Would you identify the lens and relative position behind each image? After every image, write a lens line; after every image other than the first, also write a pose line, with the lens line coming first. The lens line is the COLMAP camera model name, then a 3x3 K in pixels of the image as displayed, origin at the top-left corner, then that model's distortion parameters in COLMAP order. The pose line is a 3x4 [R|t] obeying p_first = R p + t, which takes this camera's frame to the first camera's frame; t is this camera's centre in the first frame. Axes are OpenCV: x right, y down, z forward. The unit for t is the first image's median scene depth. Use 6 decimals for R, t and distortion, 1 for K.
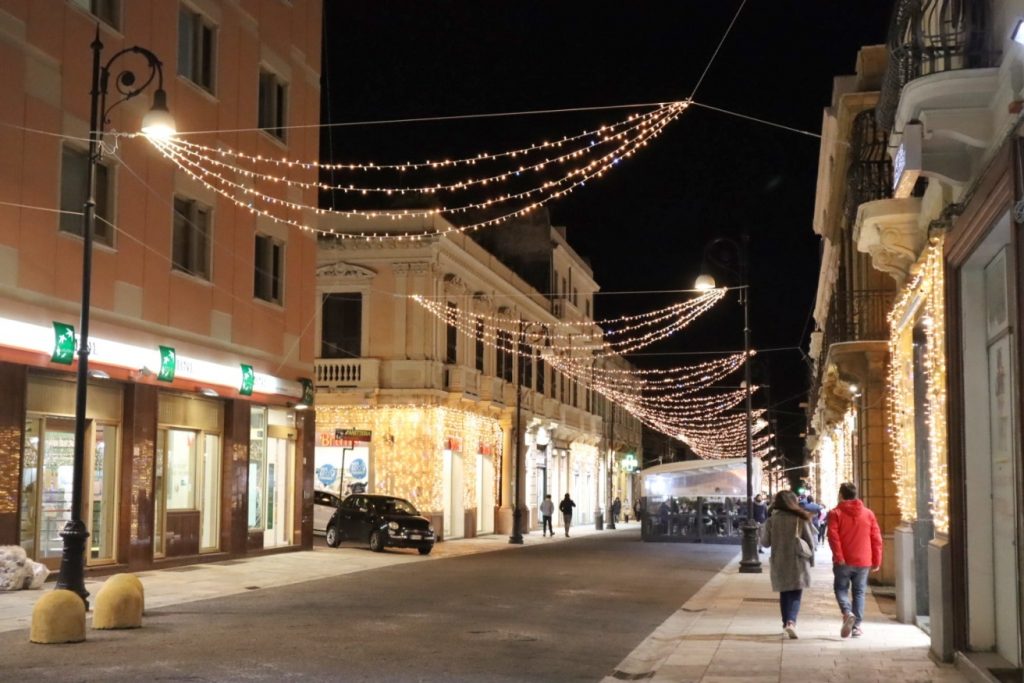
lens RADIAL K [[1391.5, 0, 512.0], [0, 1391.5, 341.5], [0, 0, 1]] dist [0.000496, 0.018485]
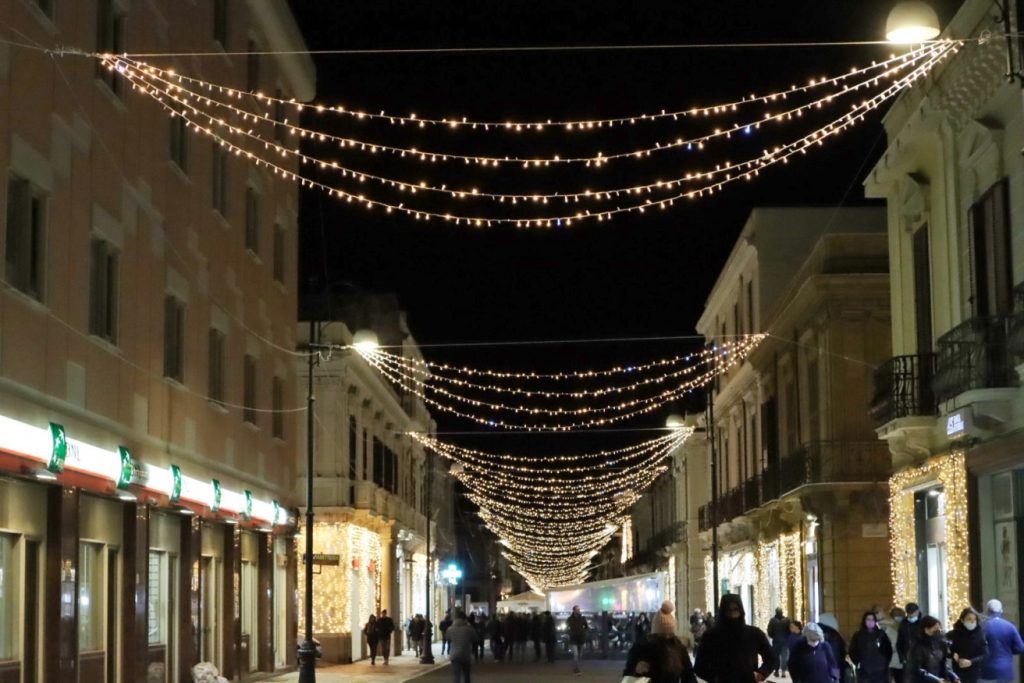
lens RADIAL K [[1783.4, 0, 512.7], [0, 1783.4, 374.9], [0, 0, 1]] dist [-0.040991, -0.146416]
pose [[0.986889, 0.004034, 0.161349, -0.143018], [-0.000626, 0.999776, -0.021166, -0.031941], [-0.161399, 0.020788, 0.986670, -0.253621]]
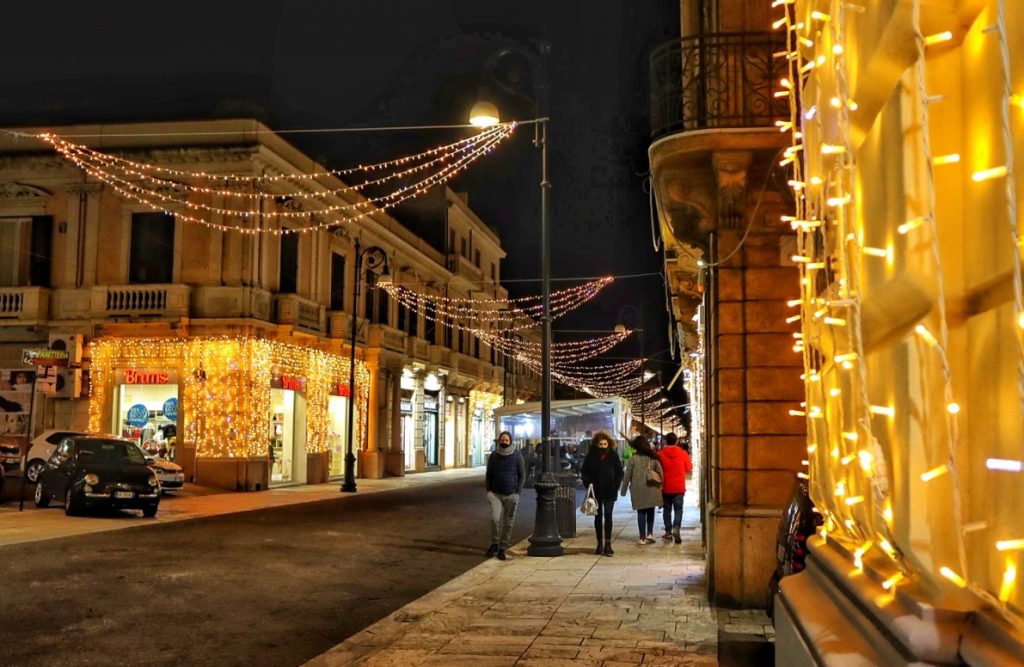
lens RADIAL K [[1048.2, 0, 547.0], [0, 1048.2, 332.1], [0, 0, 1]] dist [-0.013969, -0.007134]
pose [[0.997850, 0.001331, 0.065525, 0.087894], [-0.001891, 0.999962, 0.008481, 0.036758], [-0.065511, -0.008586, 0.997815, 0.323700]]
